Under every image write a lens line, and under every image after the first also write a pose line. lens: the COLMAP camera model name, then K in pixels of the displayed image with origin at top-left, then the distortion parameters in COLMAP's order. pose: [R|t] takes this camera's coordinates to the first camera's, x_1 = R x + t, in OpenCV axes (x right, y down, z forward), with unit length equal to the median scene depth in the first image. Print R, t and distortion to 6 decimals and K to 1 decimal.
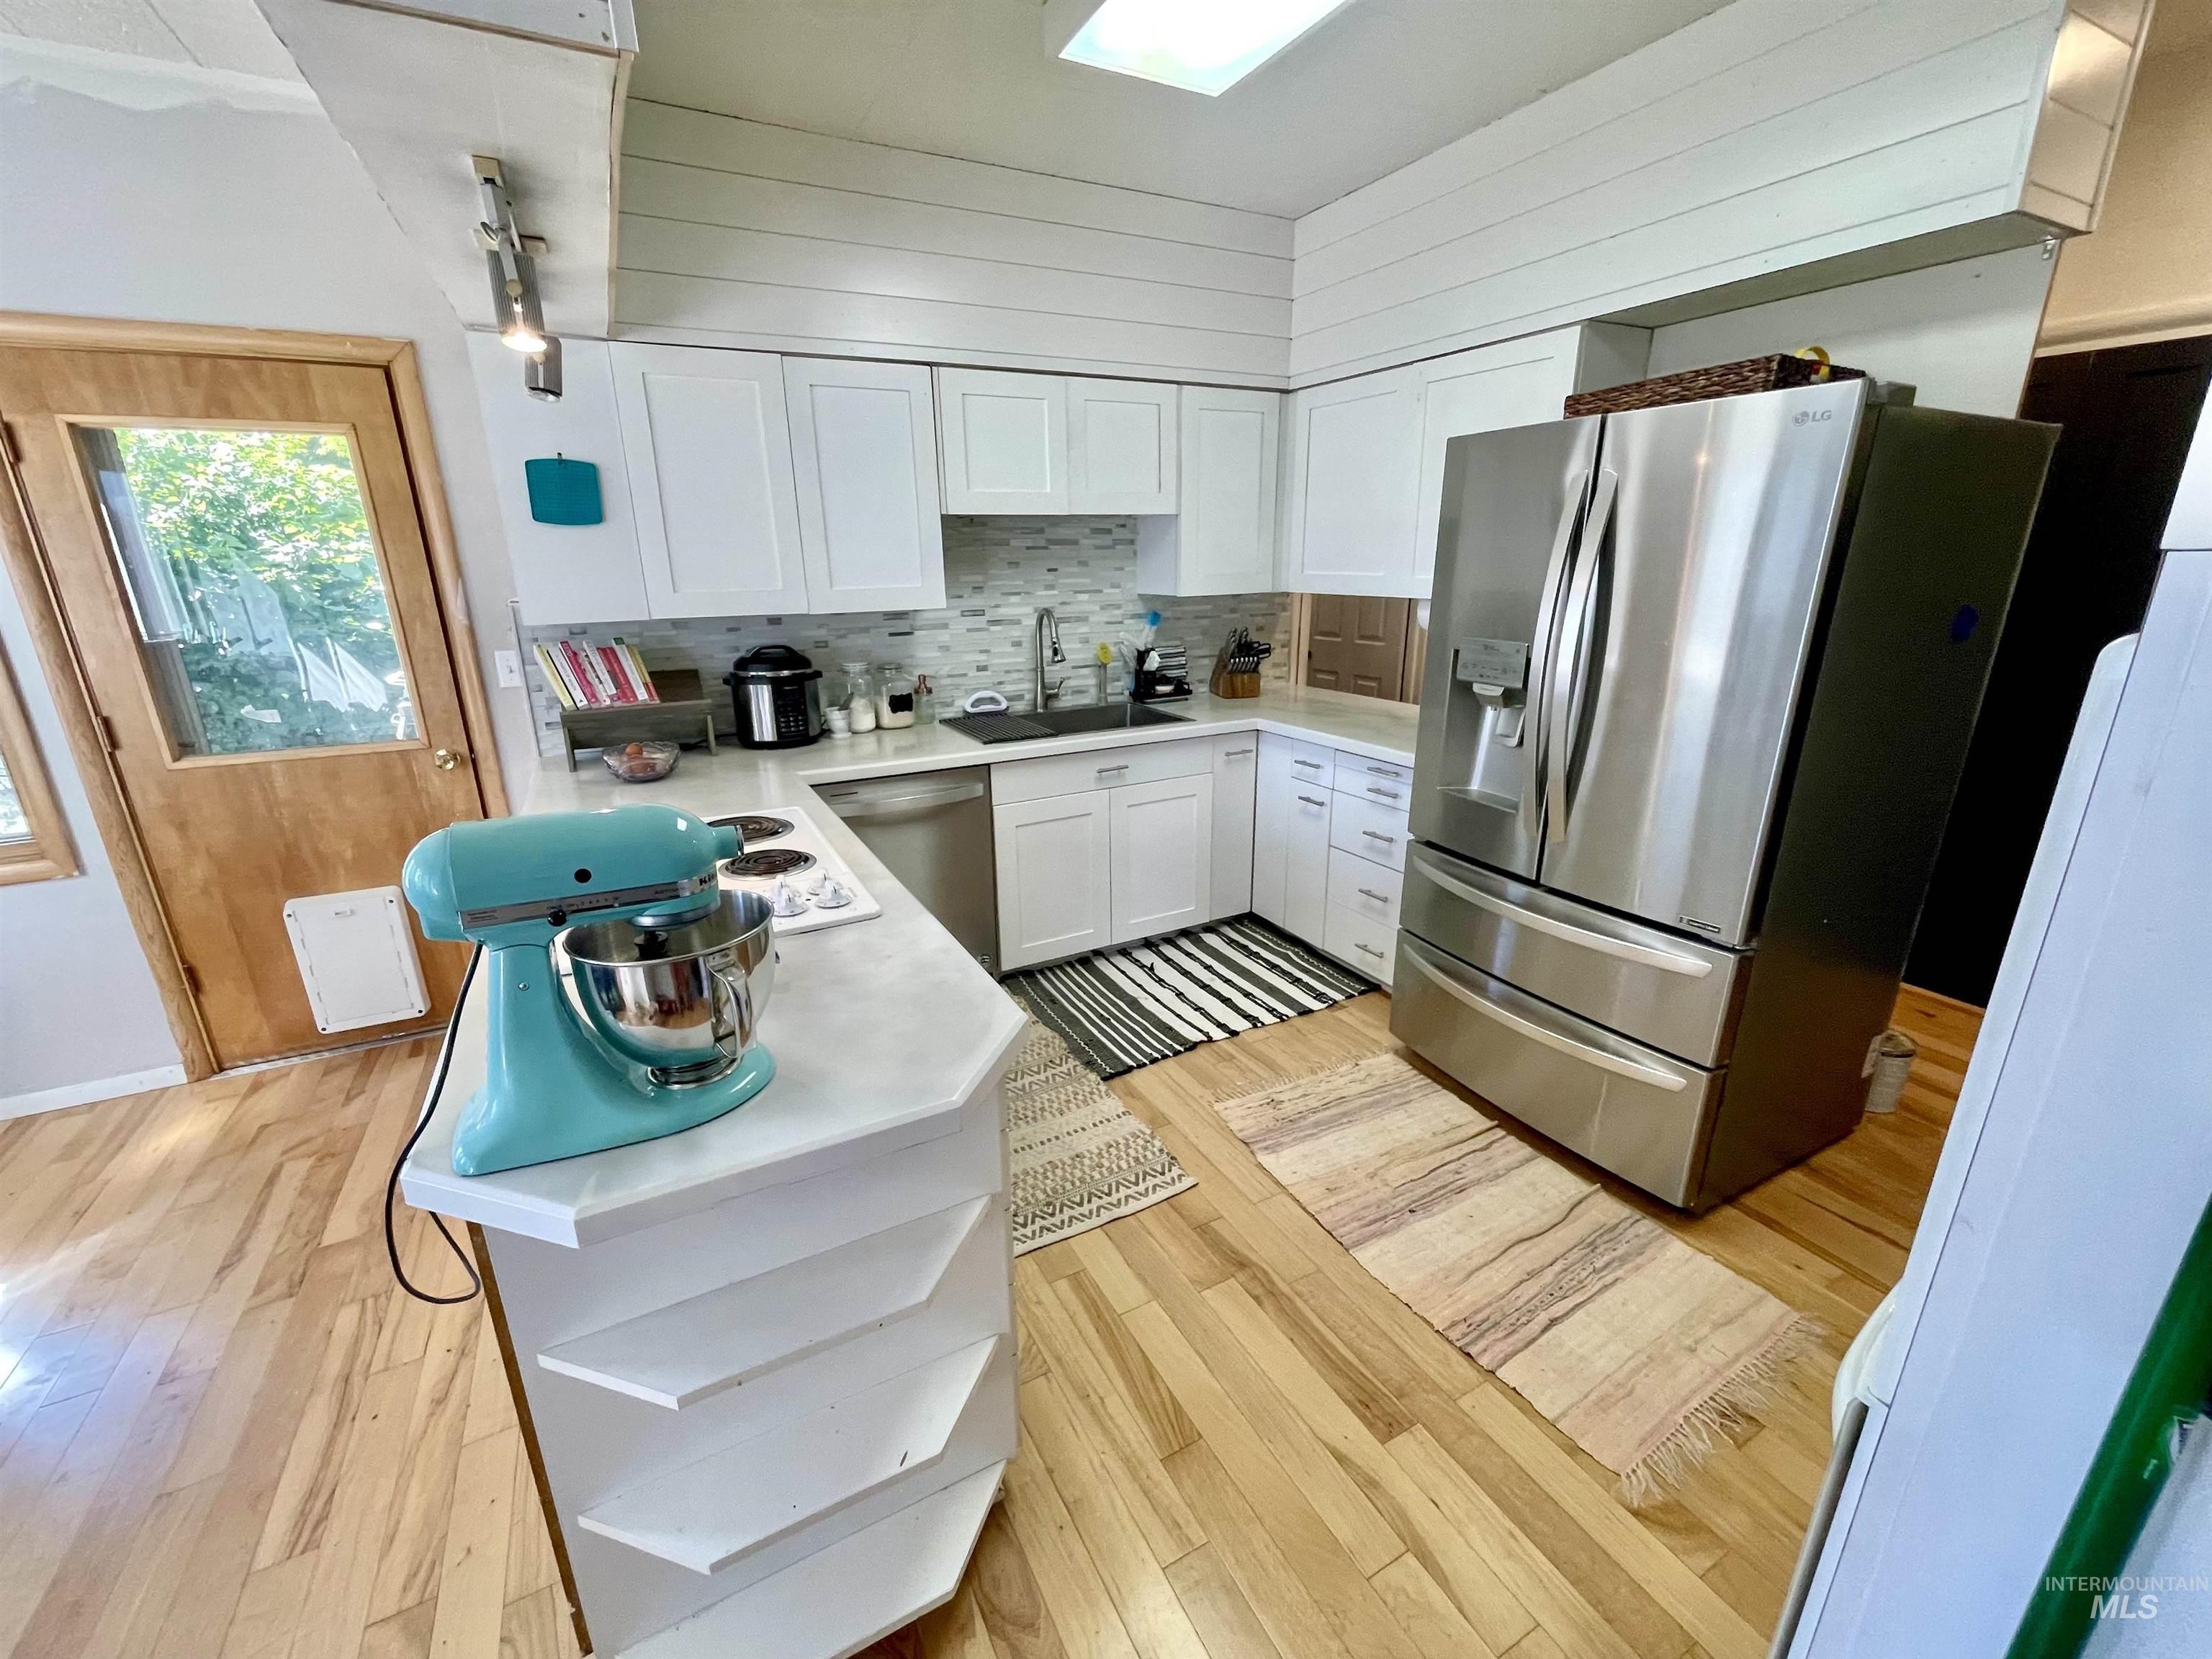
lens RADIAL K [[895.1, 0, 1068.2], [0, 895.1, 834.8], [0, 0, 1]] dist [-0.002156, 0.002446]
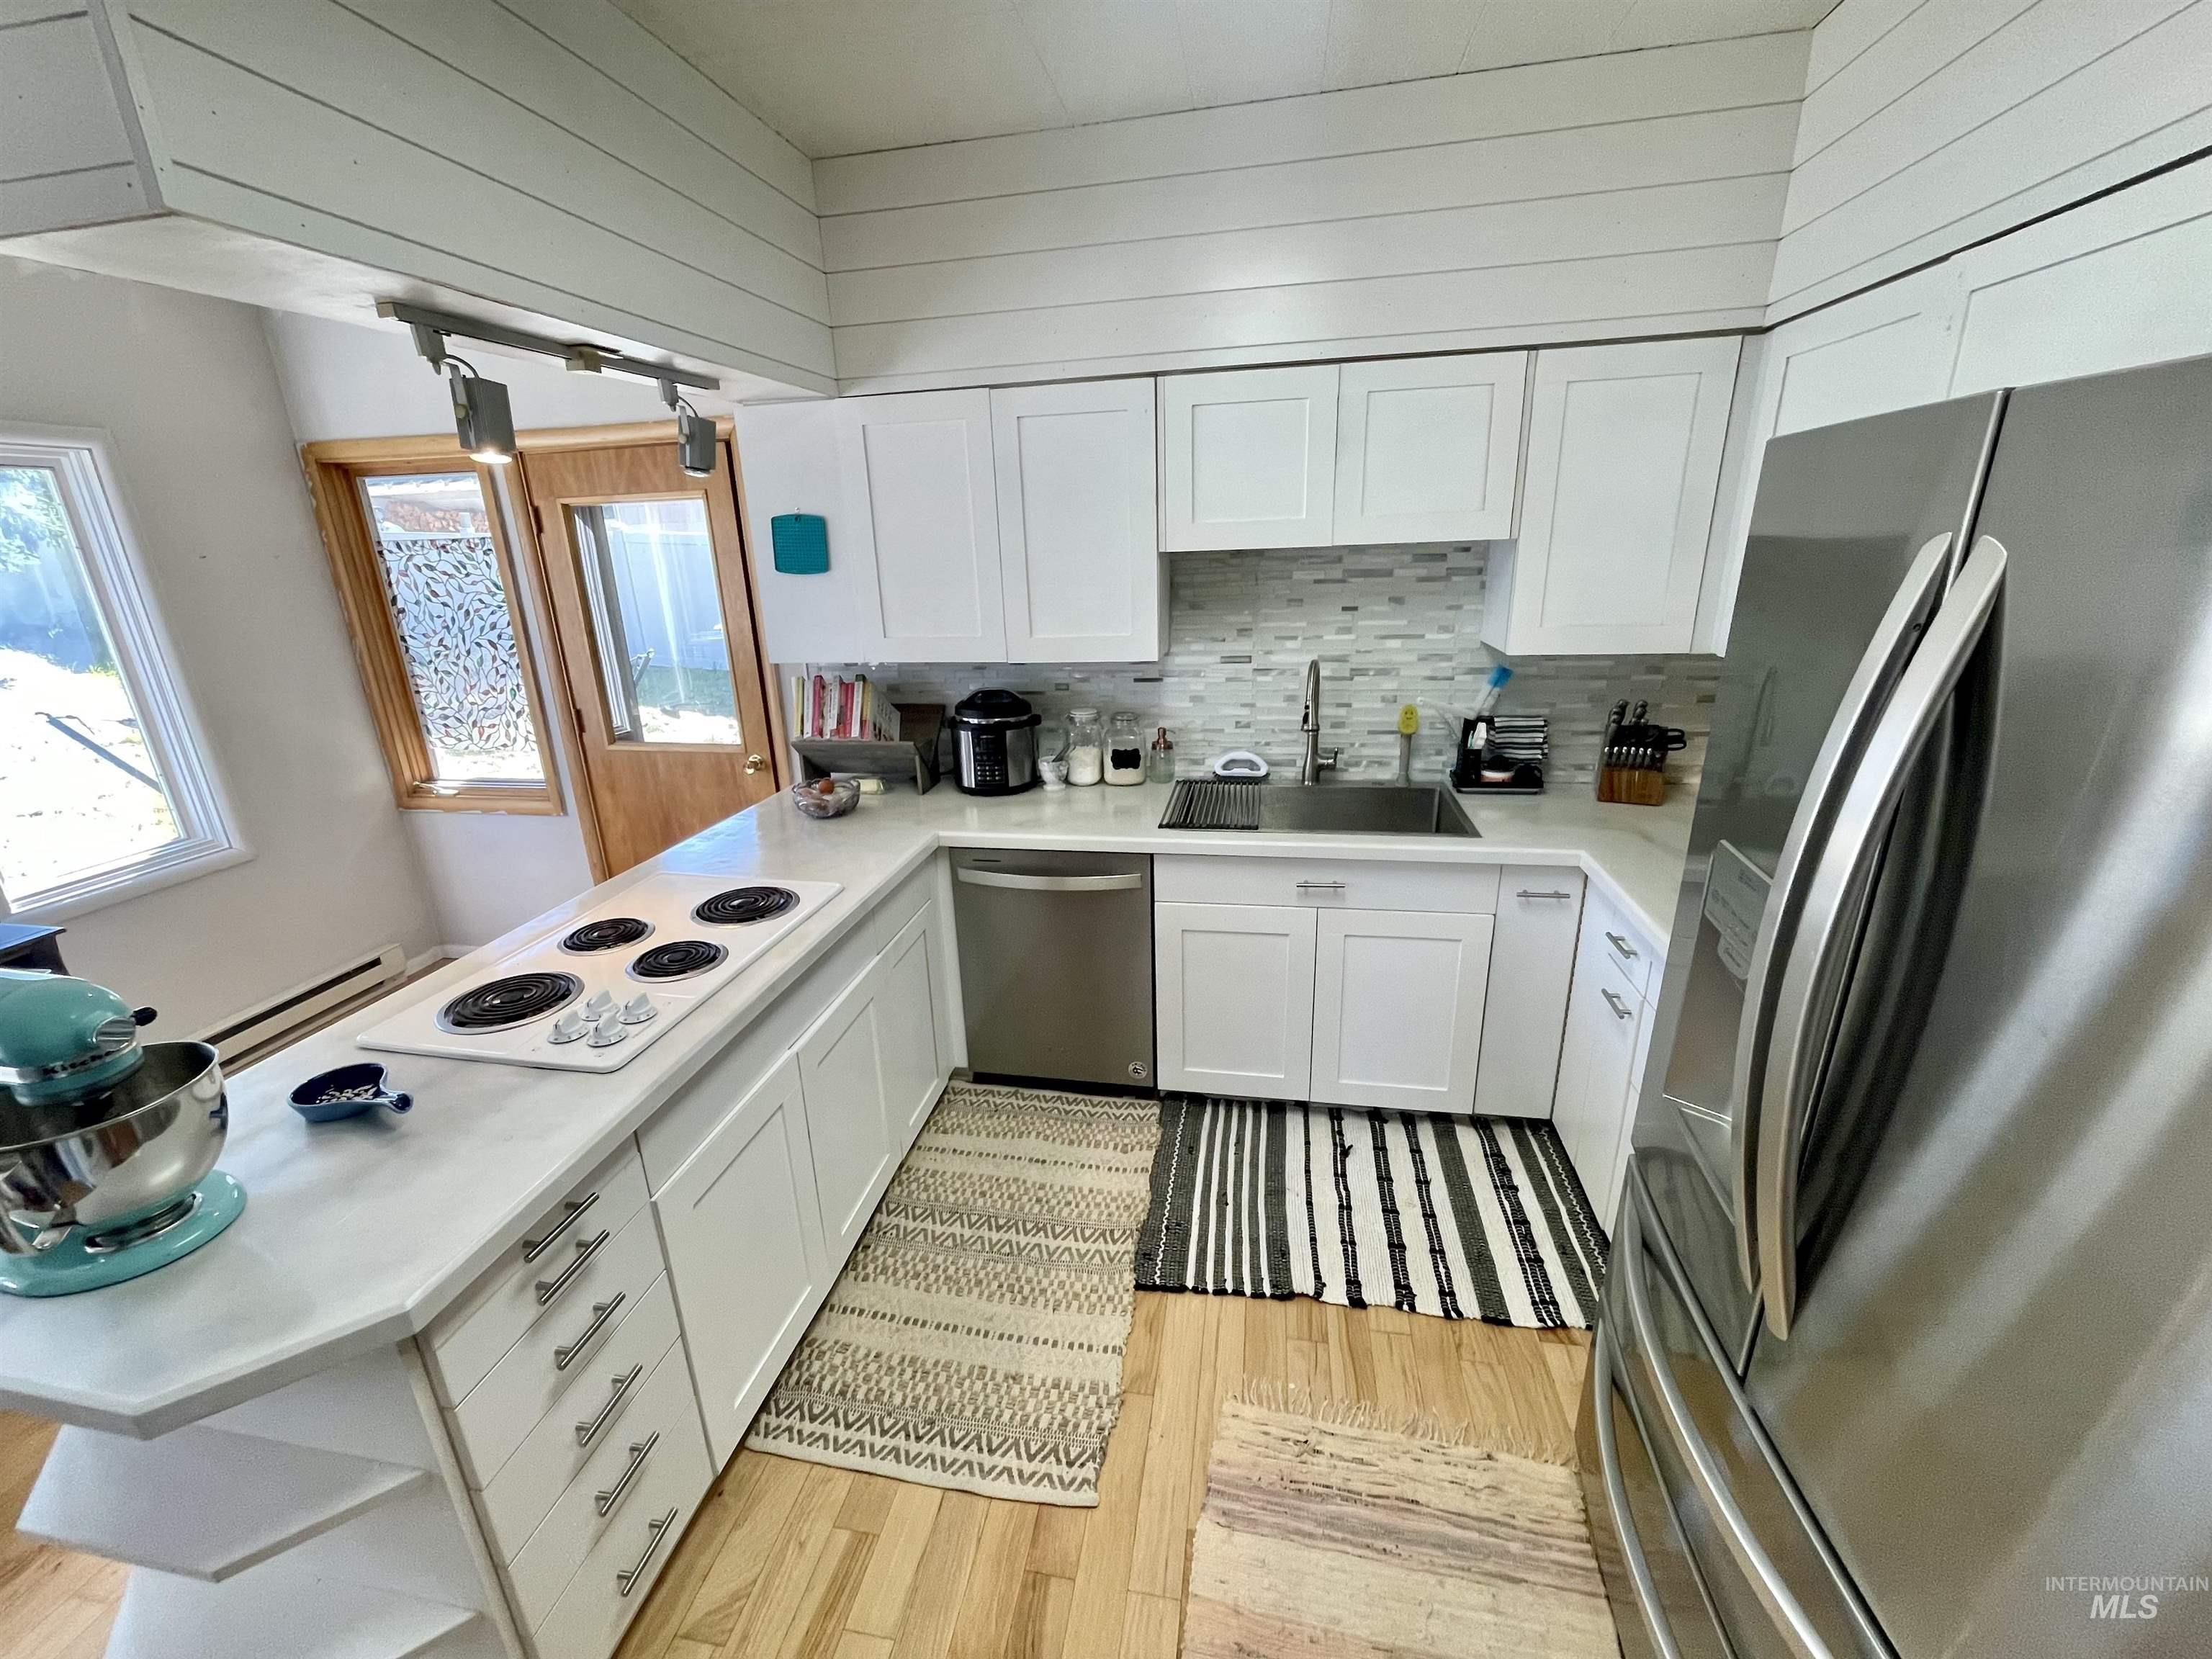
lens RADIAL K [[895.1, 0, 1094.8], [0, 895.1, 826.4], [0, 0, 1]] dist [-0.002156, 0.002446]
pose [[0.788820, 0.179416, -0.587854, 0.336808], [-0.160691, 0.983380, 0.084508, -0.157161], [0.593246, 0.027801, 0.804541, 0.278103]]
